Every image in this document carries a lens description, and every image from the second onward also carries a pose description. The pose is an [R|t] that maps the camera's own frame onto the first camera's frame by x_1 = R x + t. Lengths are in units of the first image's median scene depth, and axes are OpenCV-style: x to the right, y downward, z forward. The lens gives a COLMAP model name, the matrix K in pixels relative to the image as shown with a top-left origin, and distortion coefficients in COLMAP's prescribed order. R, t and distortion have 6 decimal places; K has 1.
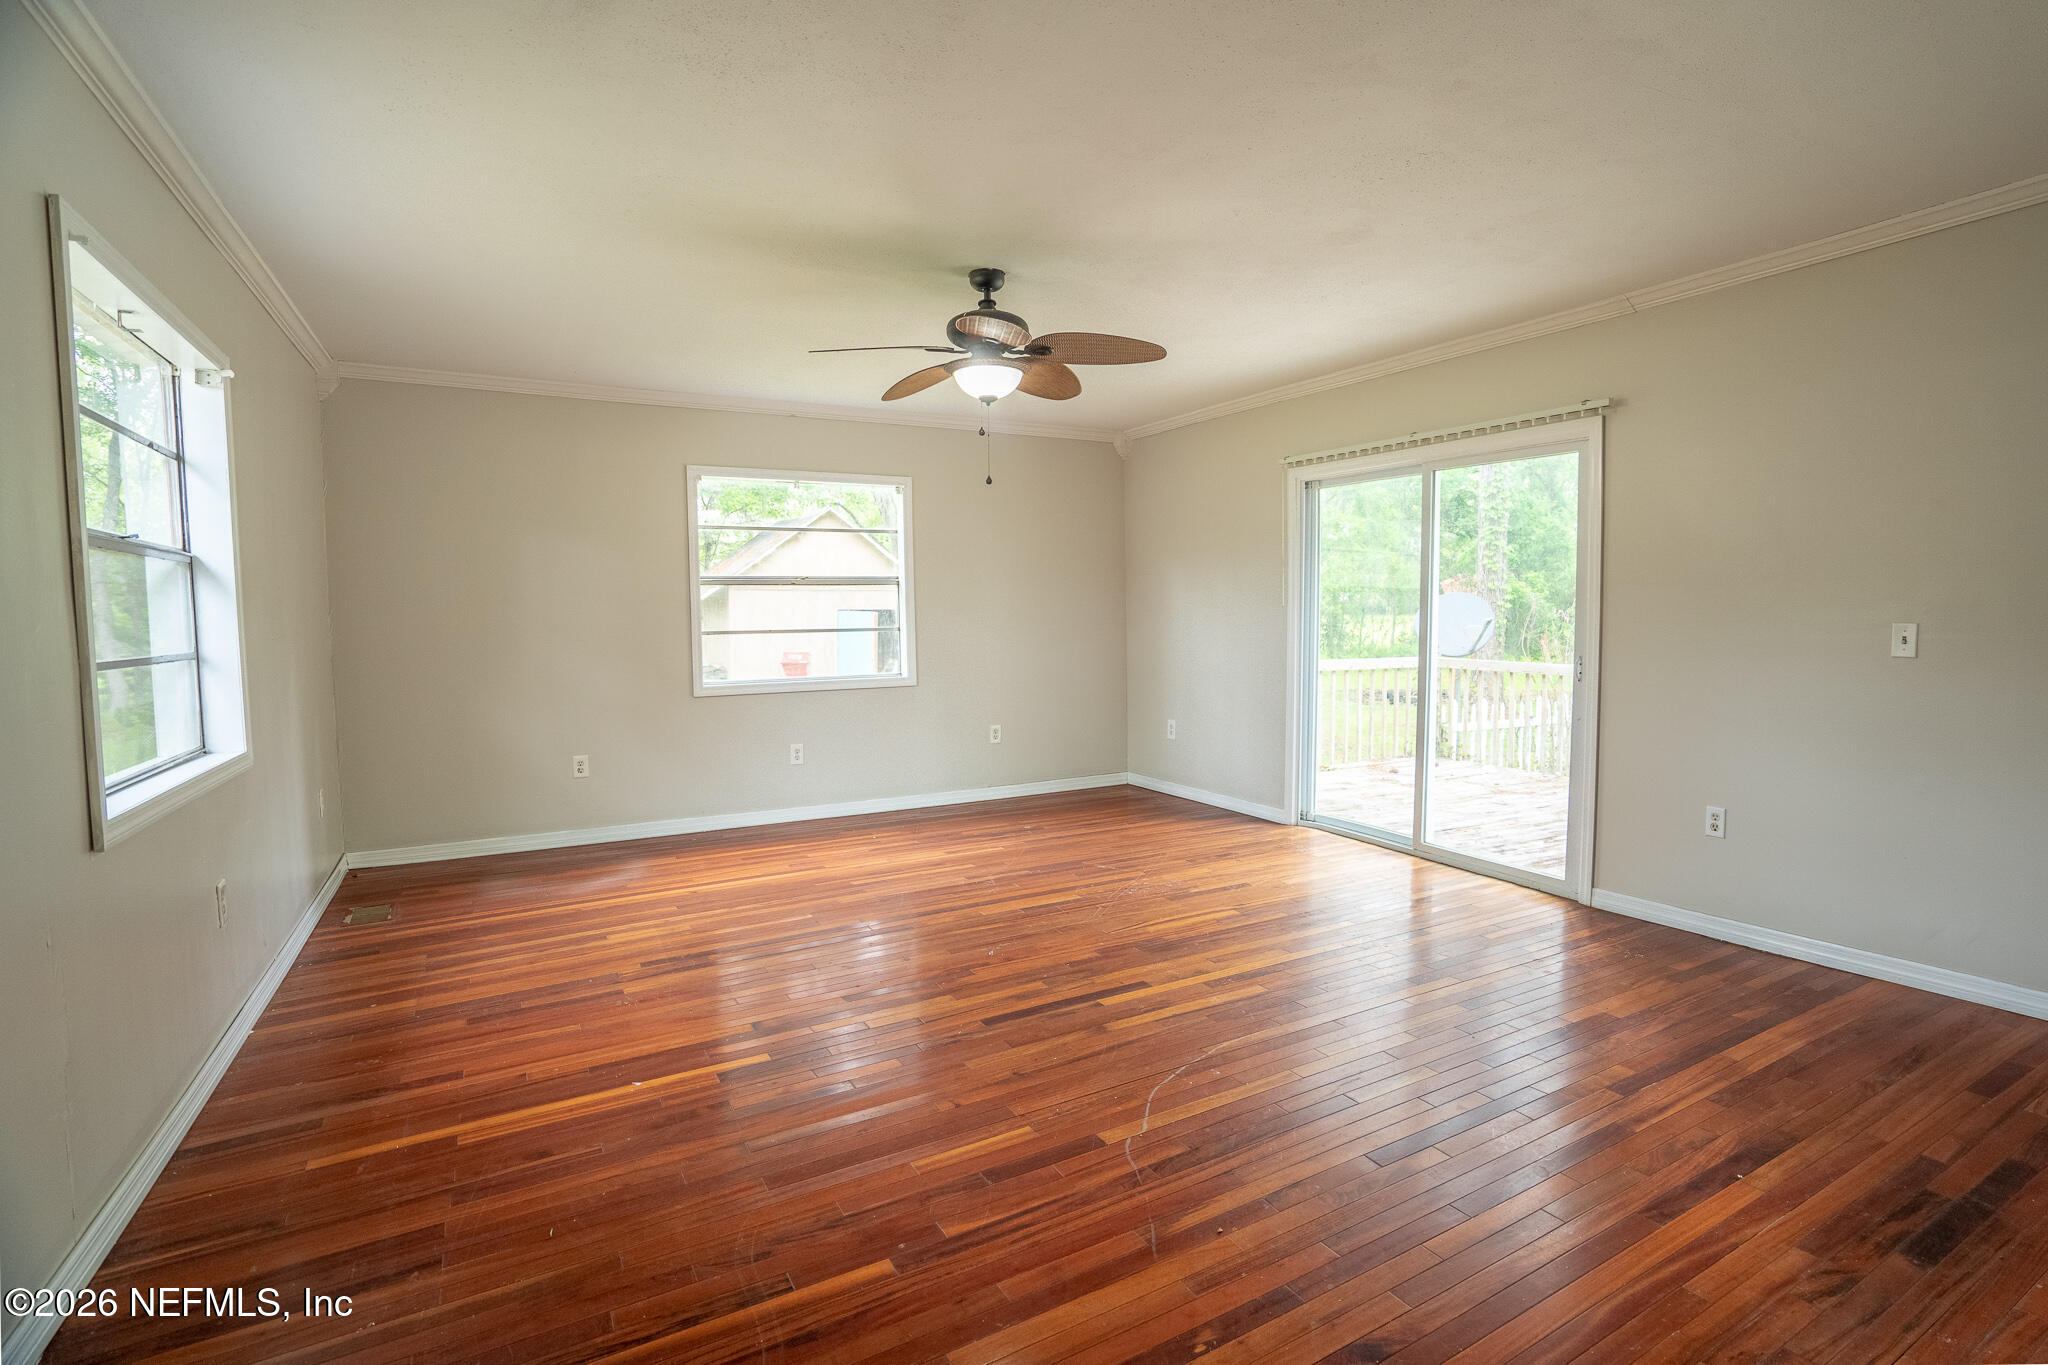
lens RADIAL K [[946.0, 0, 1032.1], [0, 946.0, 664.1], [0, 0, 1]] dist [-0.037877, 0.019142]
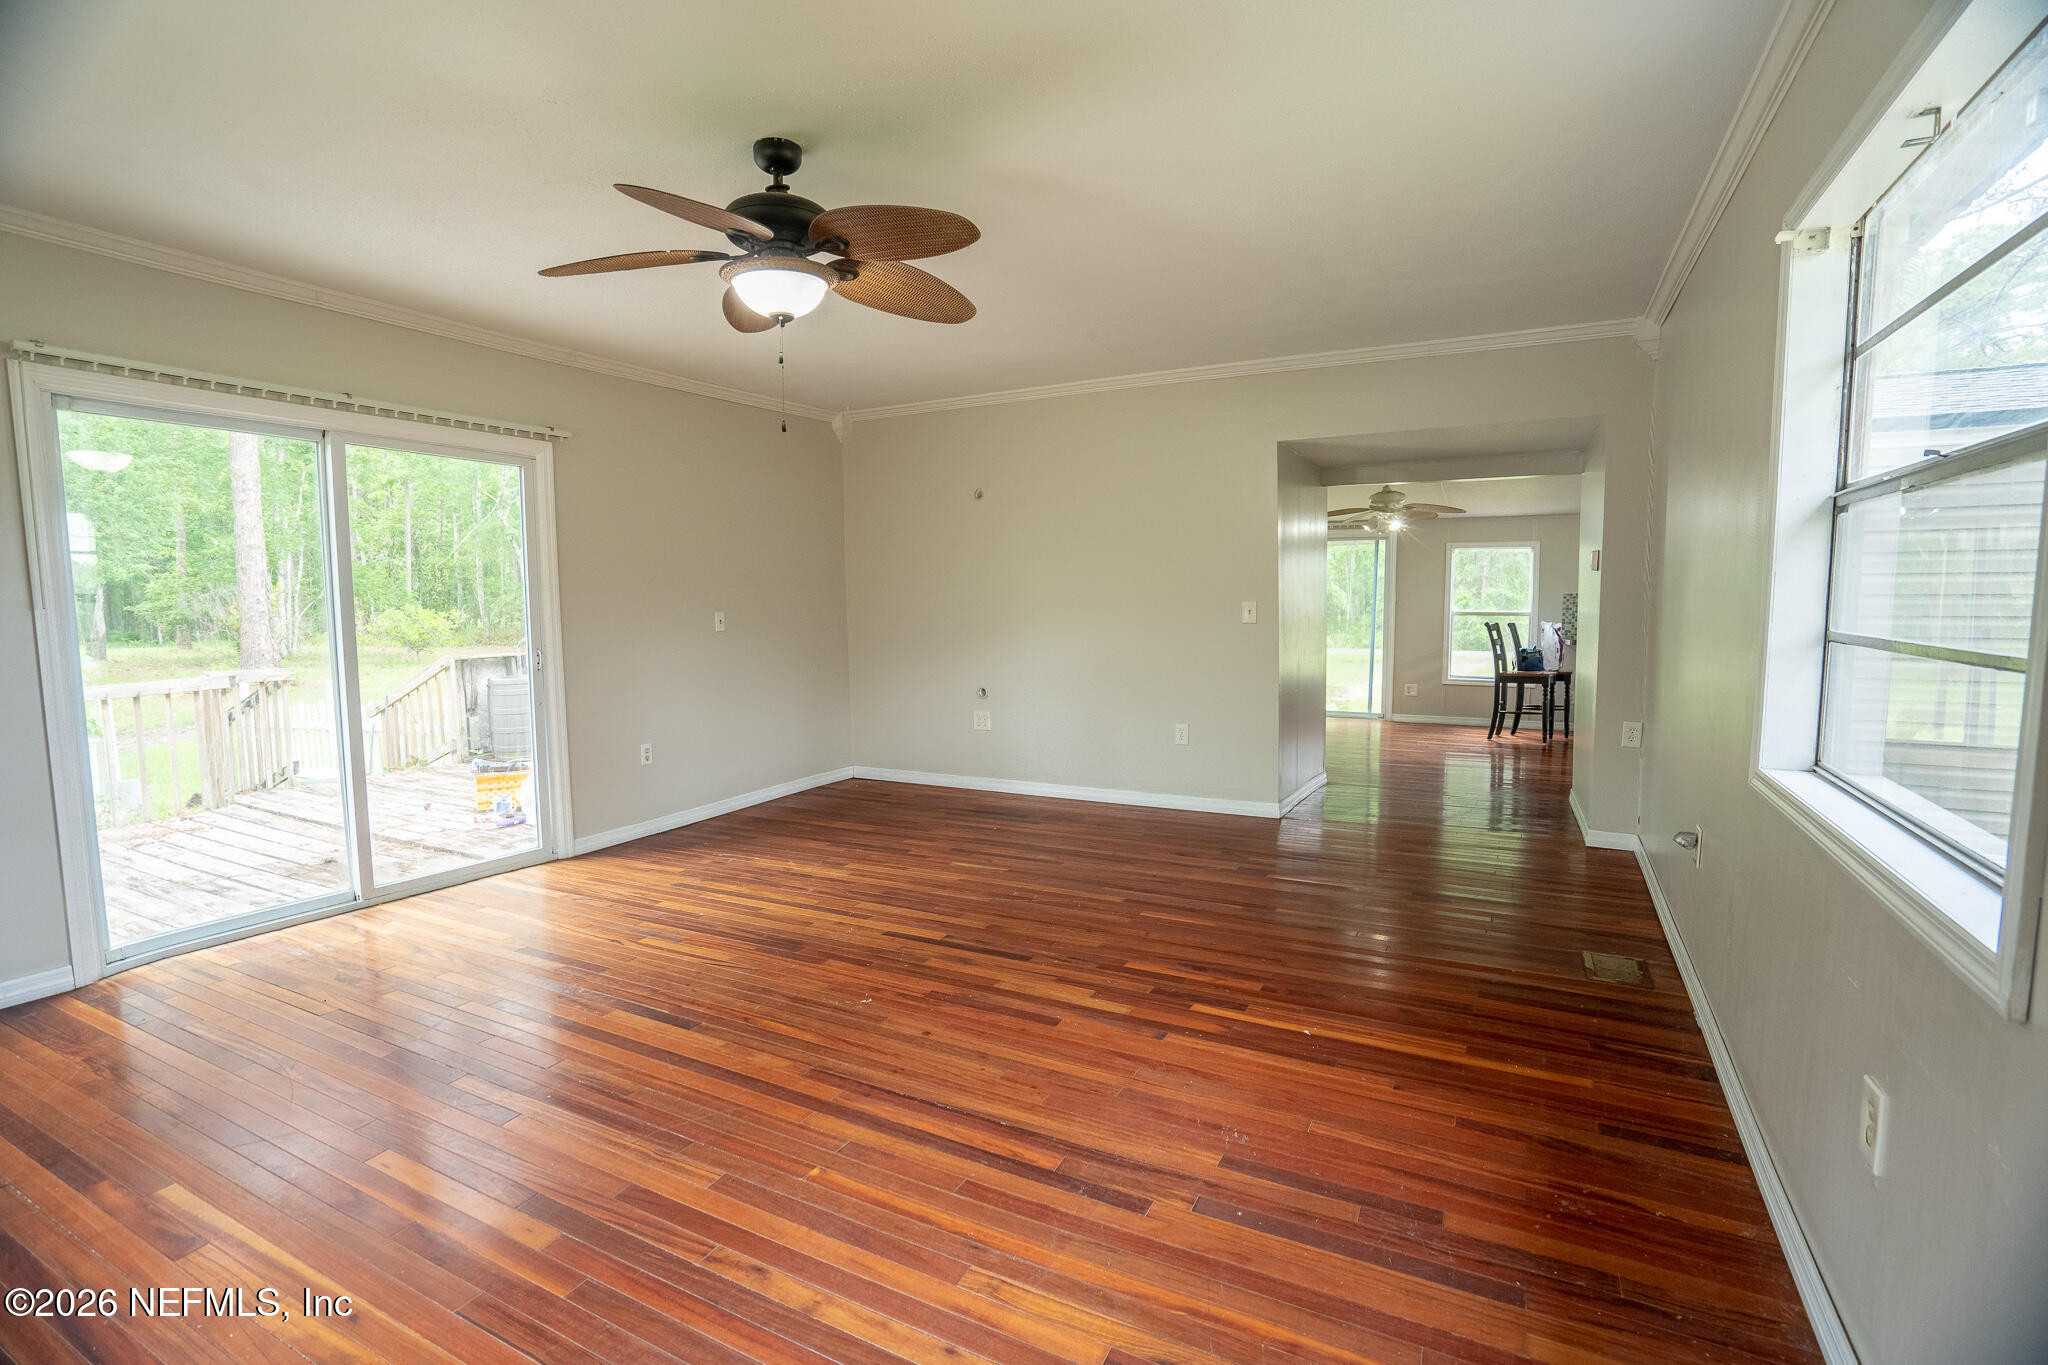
lens RADIAL K [[949.2, 0, 1023.7], [0, 949.2, 688.1], [0, 0, 1]] dist [-0.059266, 0.023171]
pose [[-0.530893, -0.061806, 0.845182, -0.909895], [0.068657, 0.990921, 0.115590, -0.067228], [-0.844653, 0.119394, -0.521830, 1.438078]]
